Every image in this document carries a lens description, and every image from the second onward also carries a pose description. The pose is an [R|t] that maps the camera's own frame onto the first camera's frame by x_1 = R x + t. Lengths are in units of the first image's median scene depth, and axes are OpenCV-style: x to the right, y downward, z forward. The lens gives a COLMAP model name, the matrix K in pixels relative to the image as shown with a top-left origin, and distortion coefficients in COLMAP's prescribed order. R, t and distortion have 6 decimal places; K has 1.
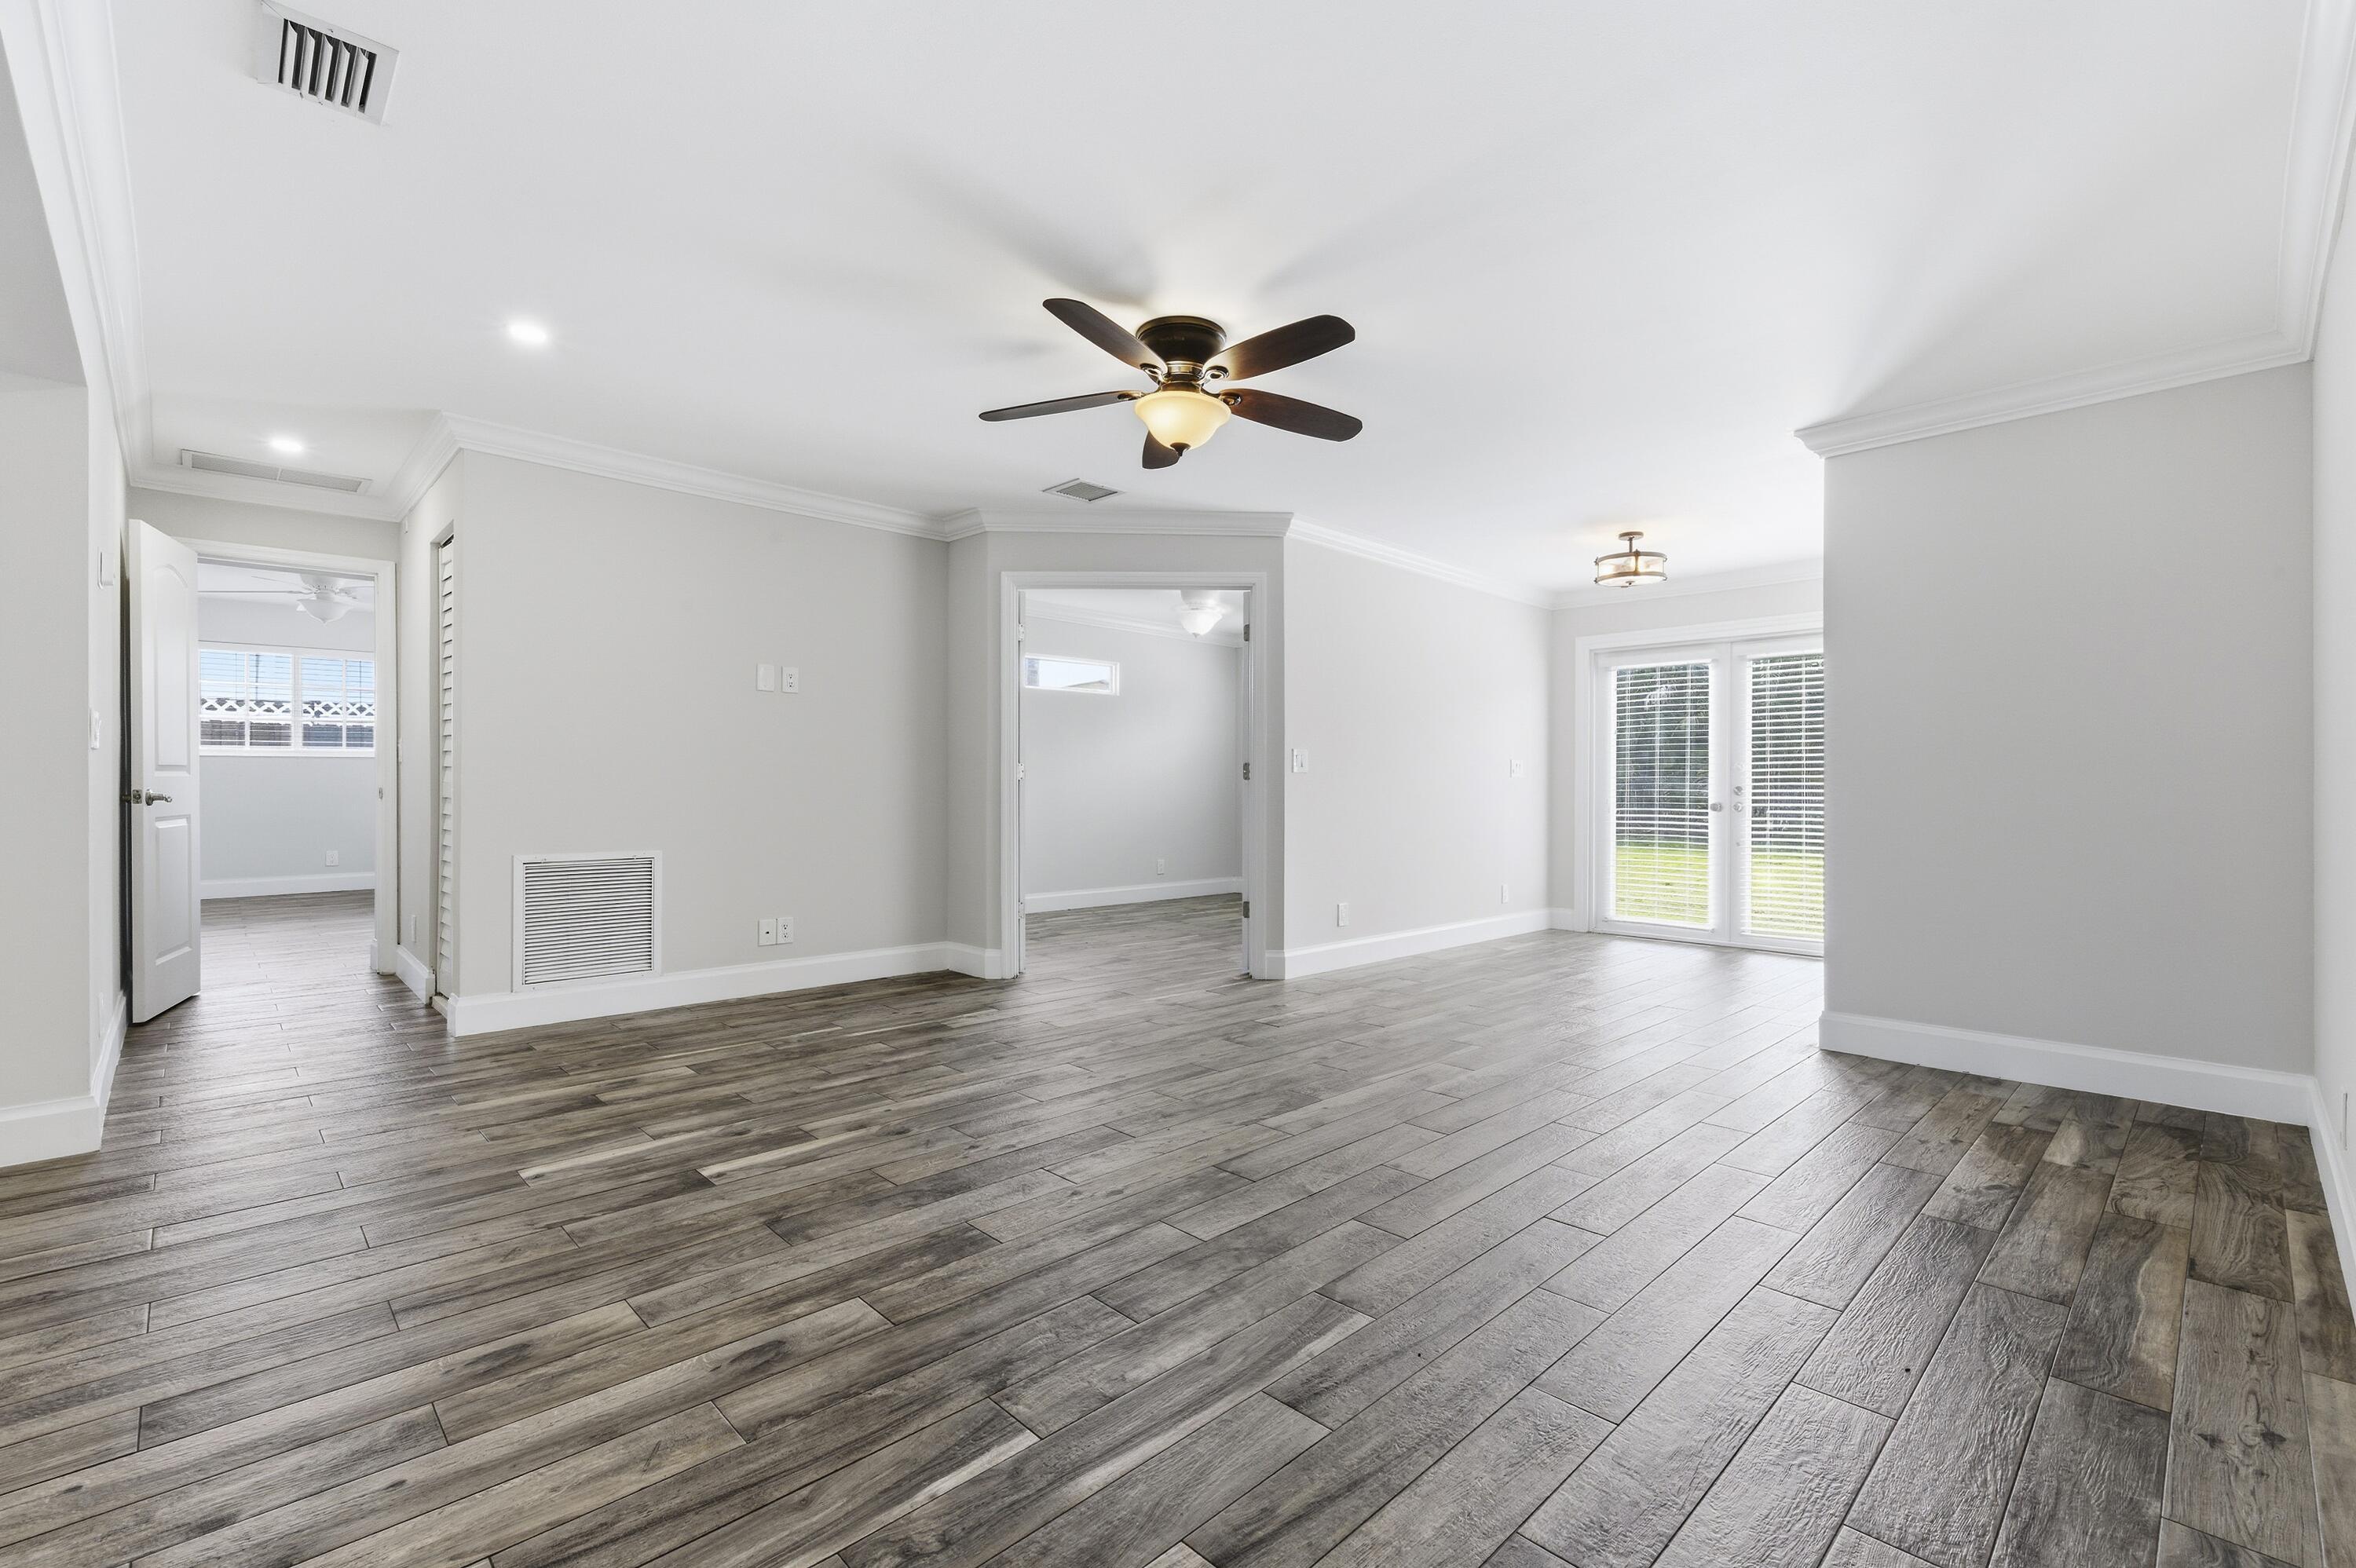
lens RADIAL K [[1012.6, 0, 1178.0], [0, 1012.6, 784.0], [0, 0, 1]] dist [-0.003602, -0.000300]
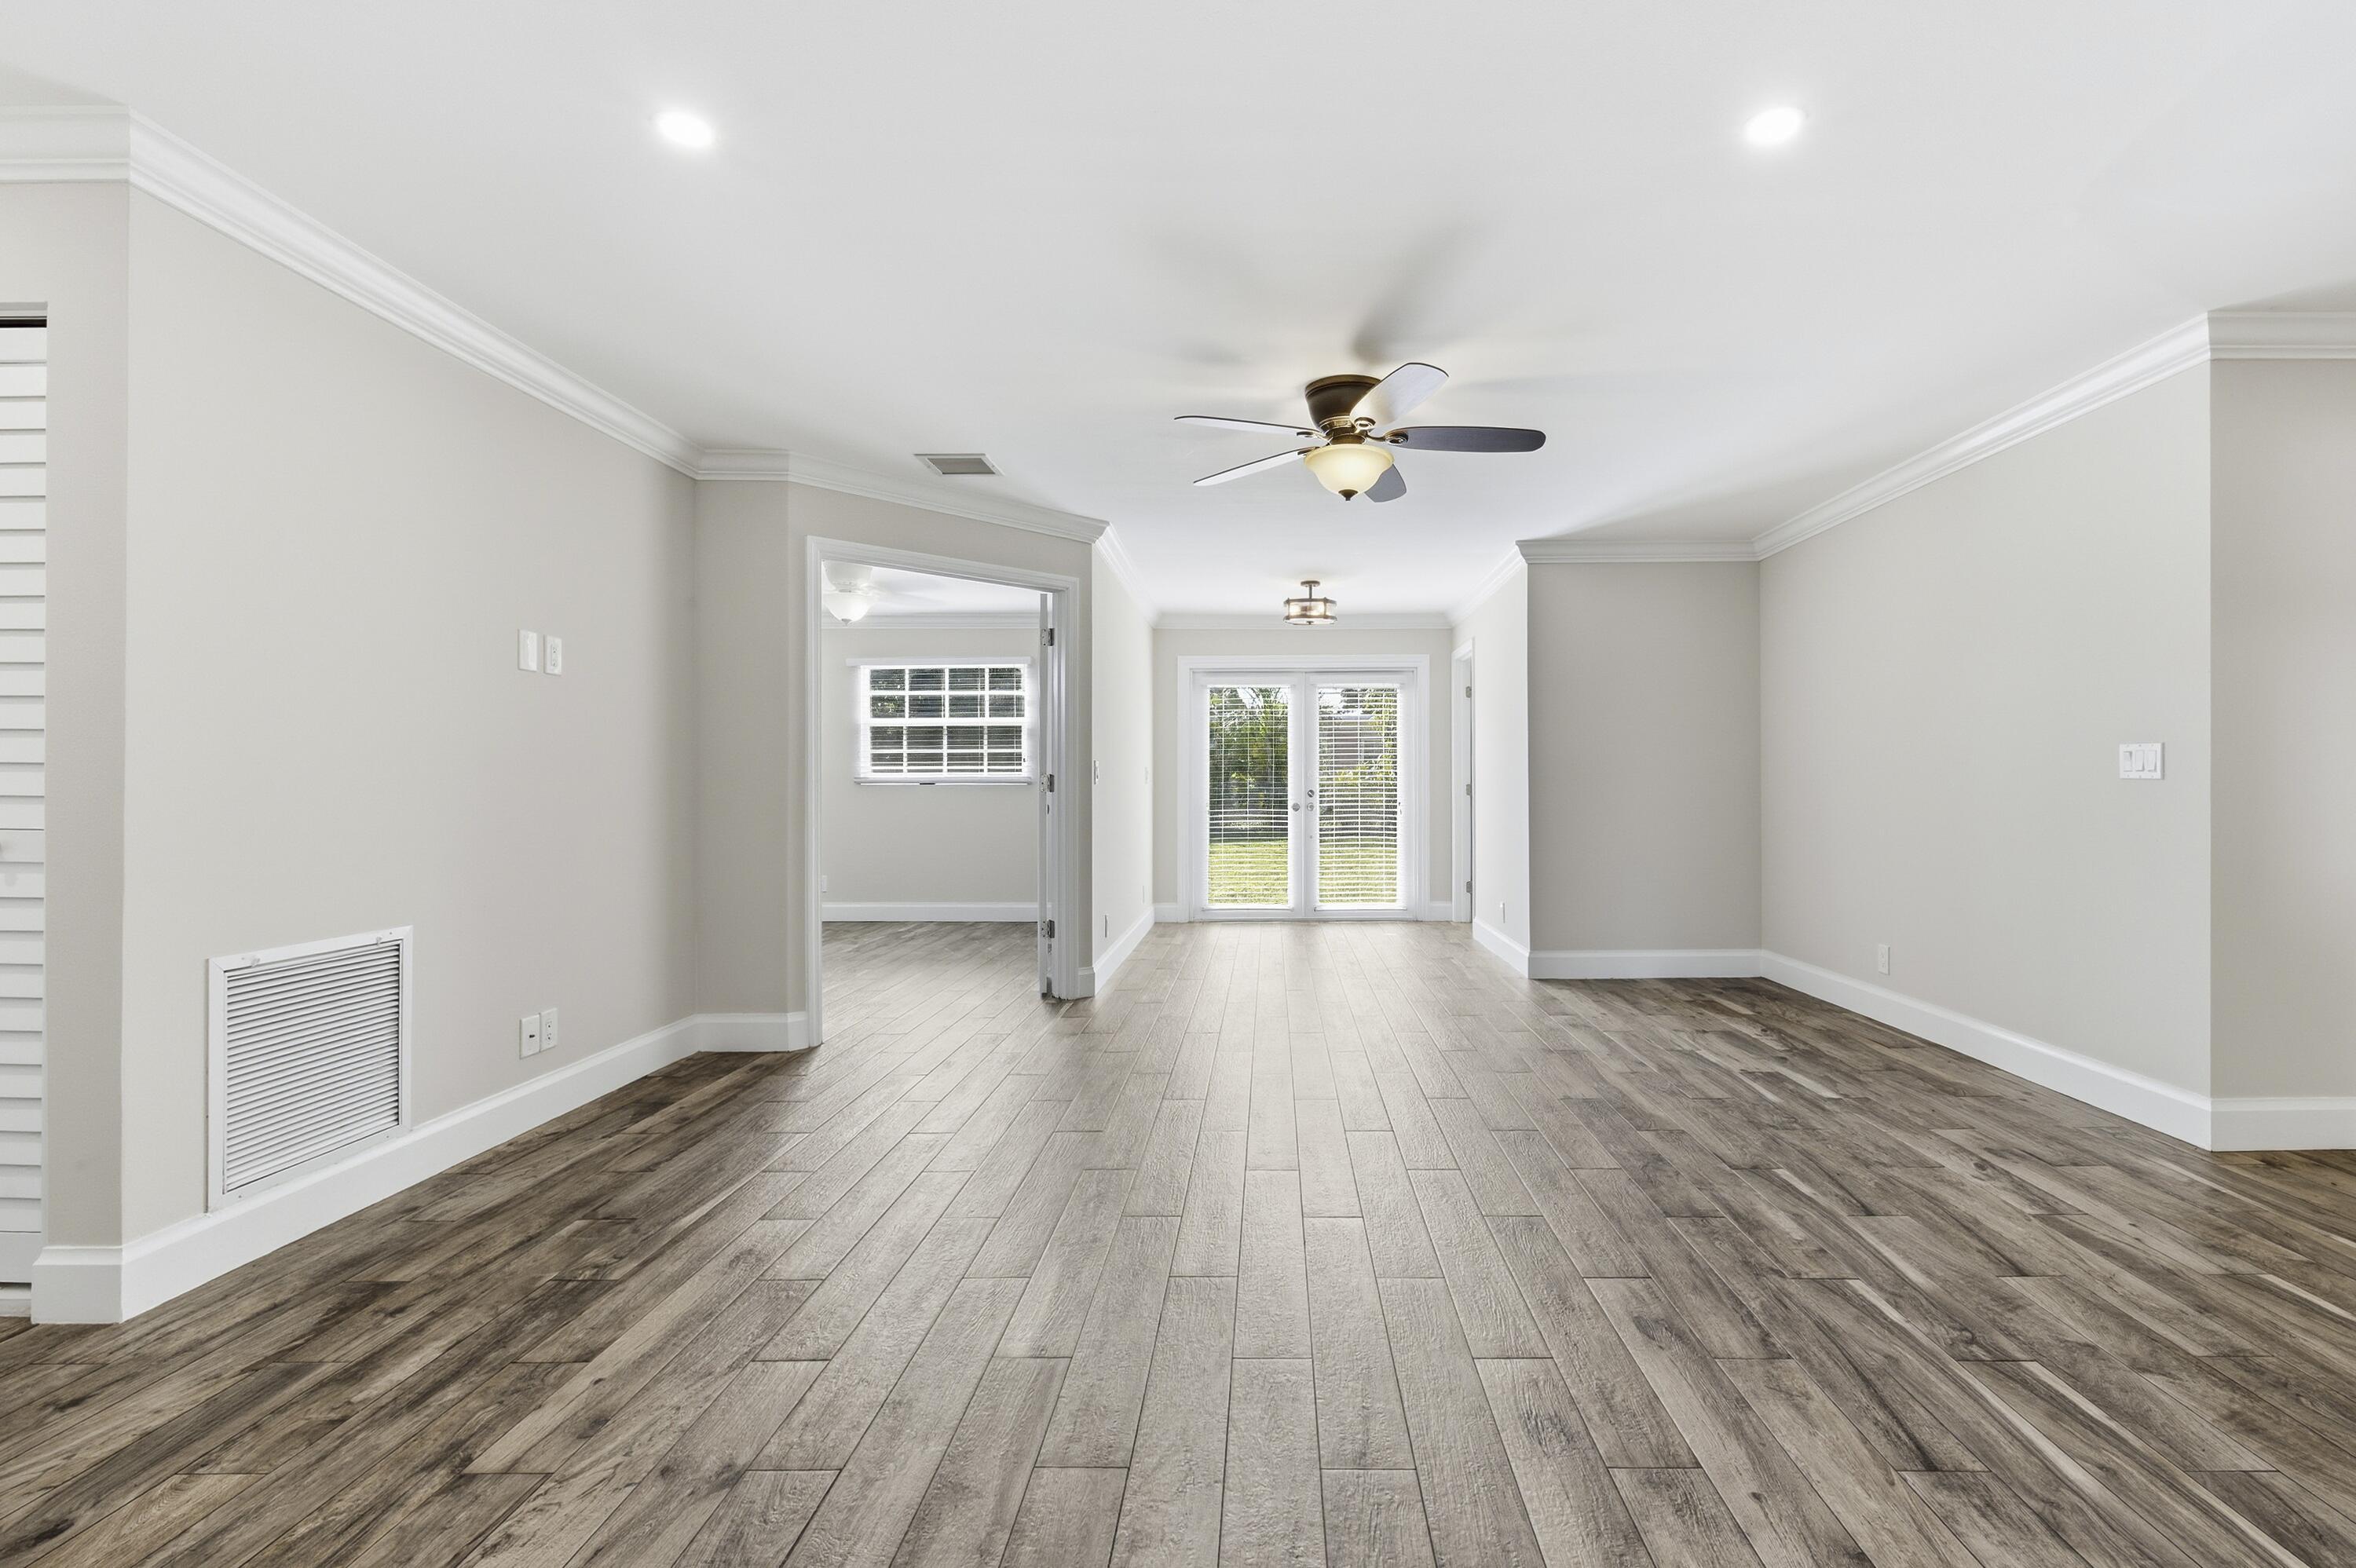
lens RADIAL K [[1083.7, 0, 1243.8], [0, 1083.7, 777.6], [0, 0, 1]] dist [-0.001804, -0.000429]
pose [[0.704817, -0.005411, 0.709368, -0.535858], [0.006190, 0.999980, 0.001478, -0.018793], [-0.709362, 0.003349, 0.704836, 0.158097]]
